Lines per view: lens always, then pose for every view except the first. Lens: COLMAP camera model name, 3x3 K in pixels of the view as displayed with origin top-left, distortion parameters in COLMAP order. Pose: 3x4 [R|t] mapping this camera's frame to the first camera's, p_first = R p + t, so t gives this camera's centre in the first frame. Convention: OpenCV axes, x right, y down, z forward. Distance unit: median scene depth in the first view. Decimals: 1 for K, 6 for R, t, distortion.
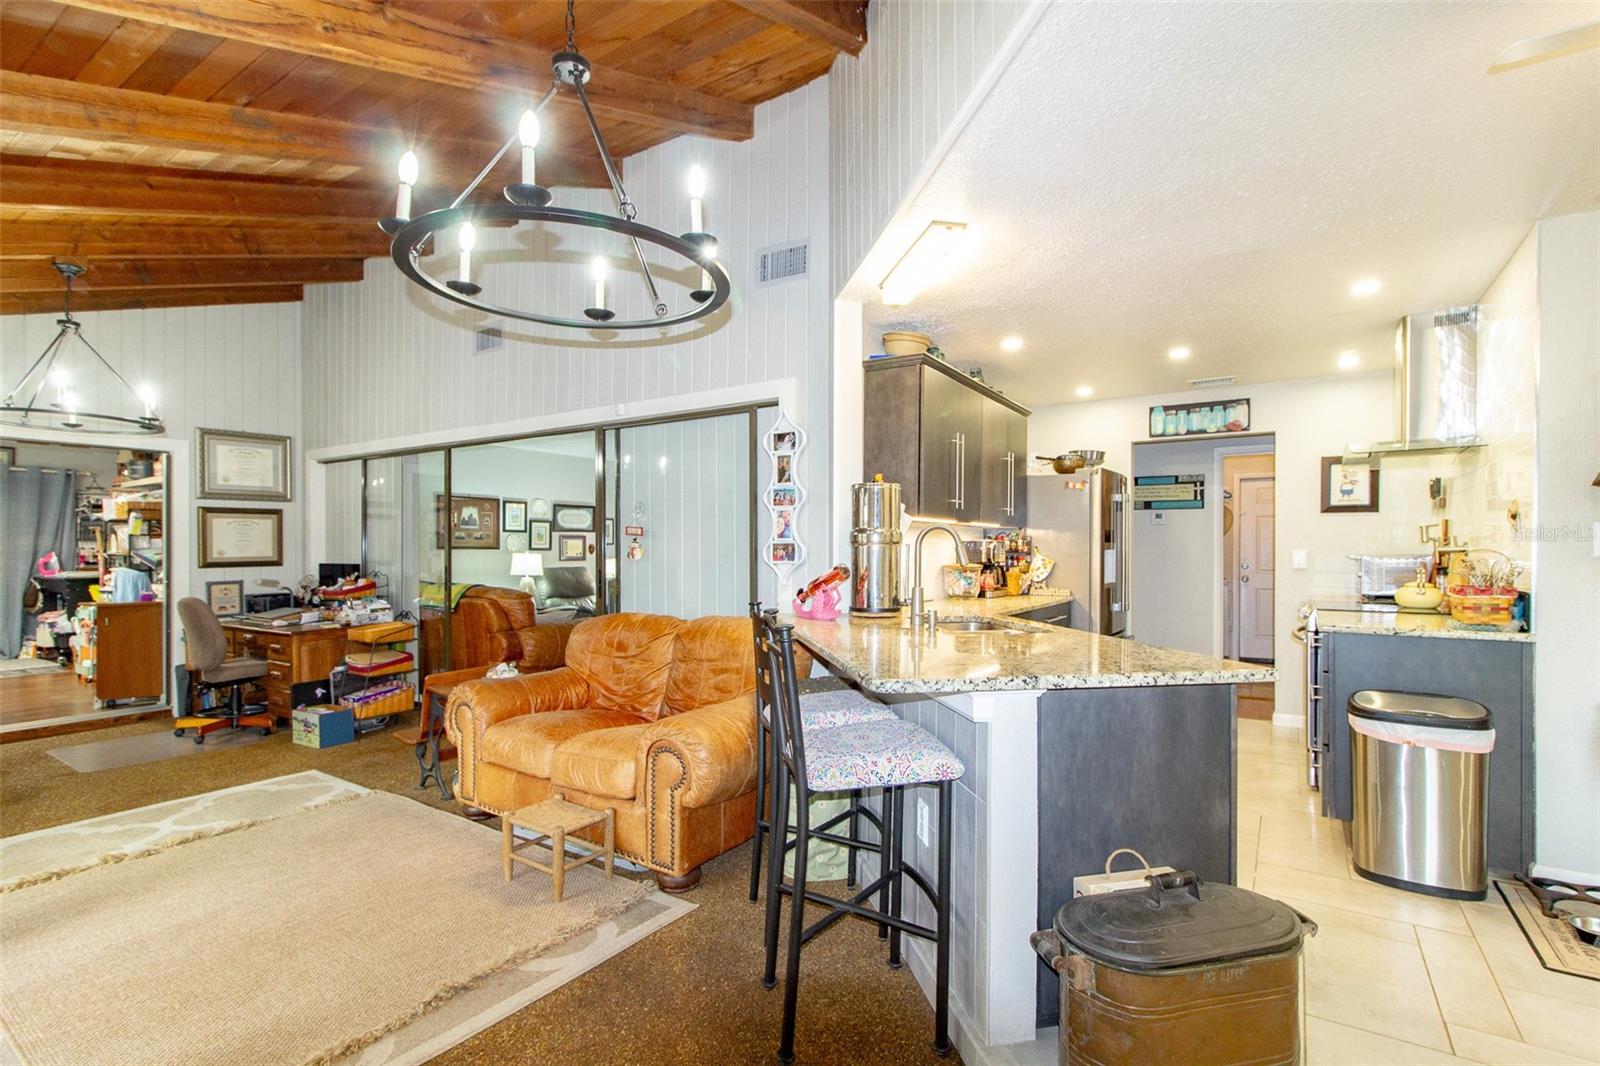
lens RADIAL K [[692.4, 0, 803.8], [0, 692.4, 546.4], [0, 0, 1]] dist [0.005764, -0.001017]
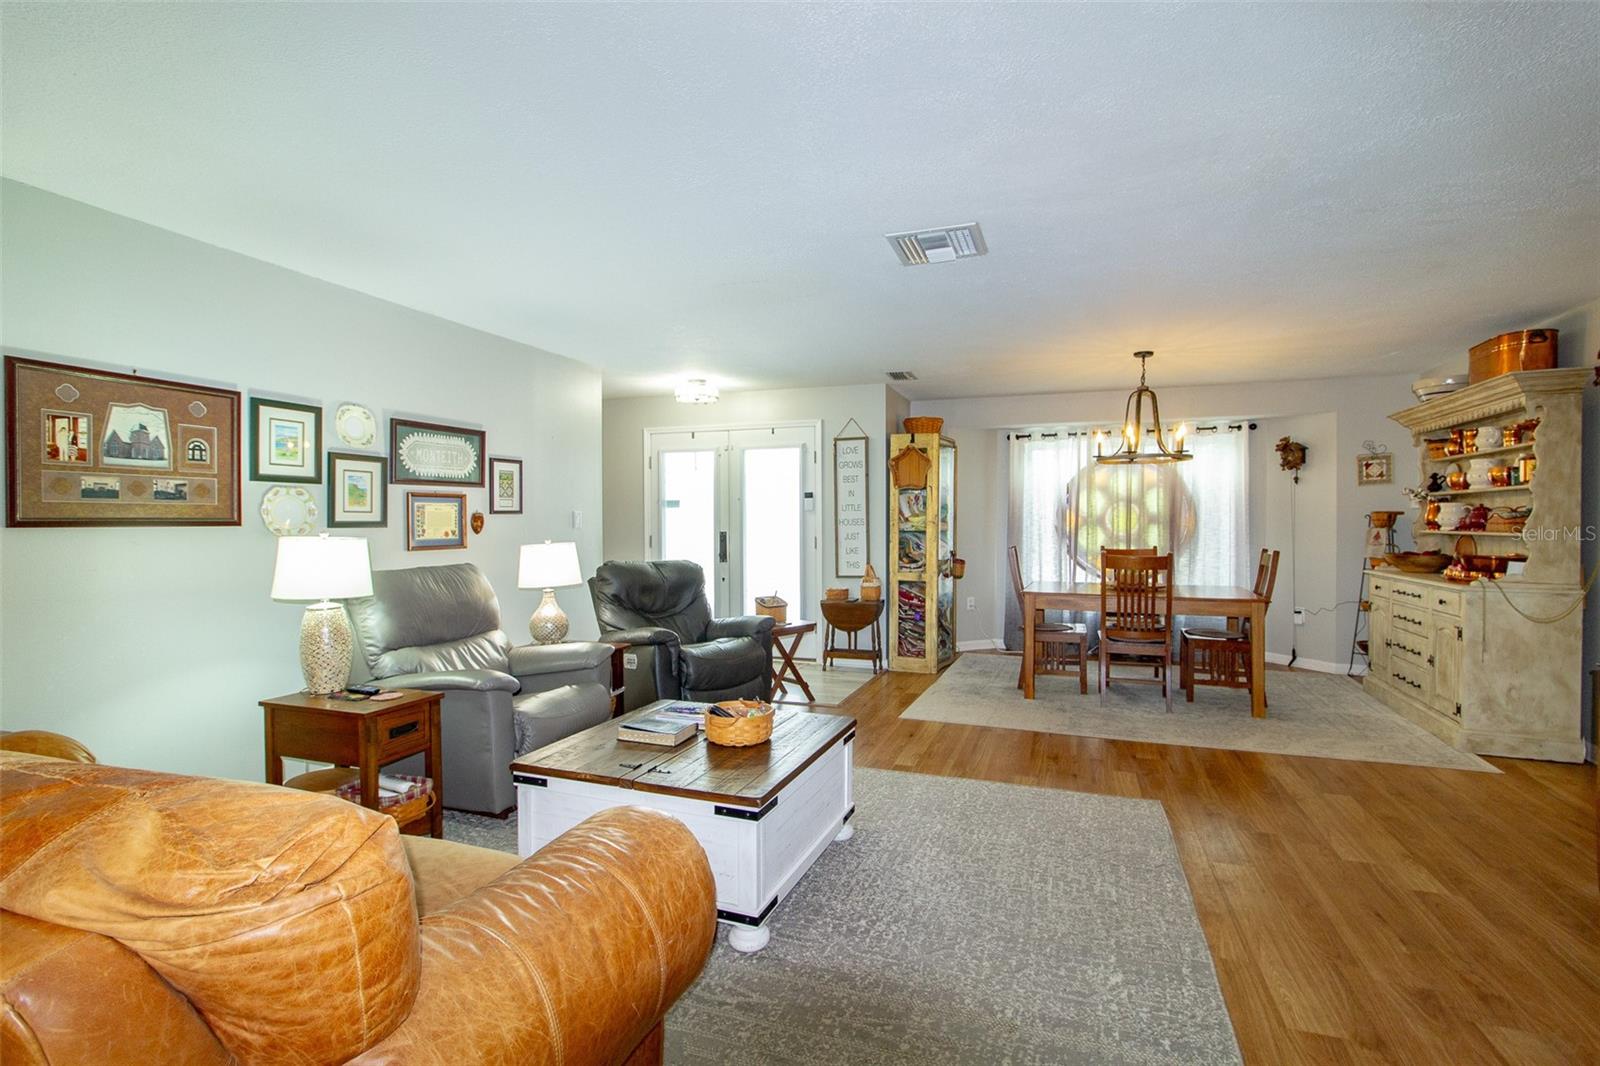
lens RADIAL K [[692.4, 0, 806.2], [0, 692.4, 520.0], [0, 0, 1]] dist [0.005764, -0.001017]
pose [[0.970371, -0.002309, 0.241608, -0.225605], [0.001262, 0.999989, 0.004485, -0.000221], [-0.241616, -0.004047, 0.970363, 0.545072]]
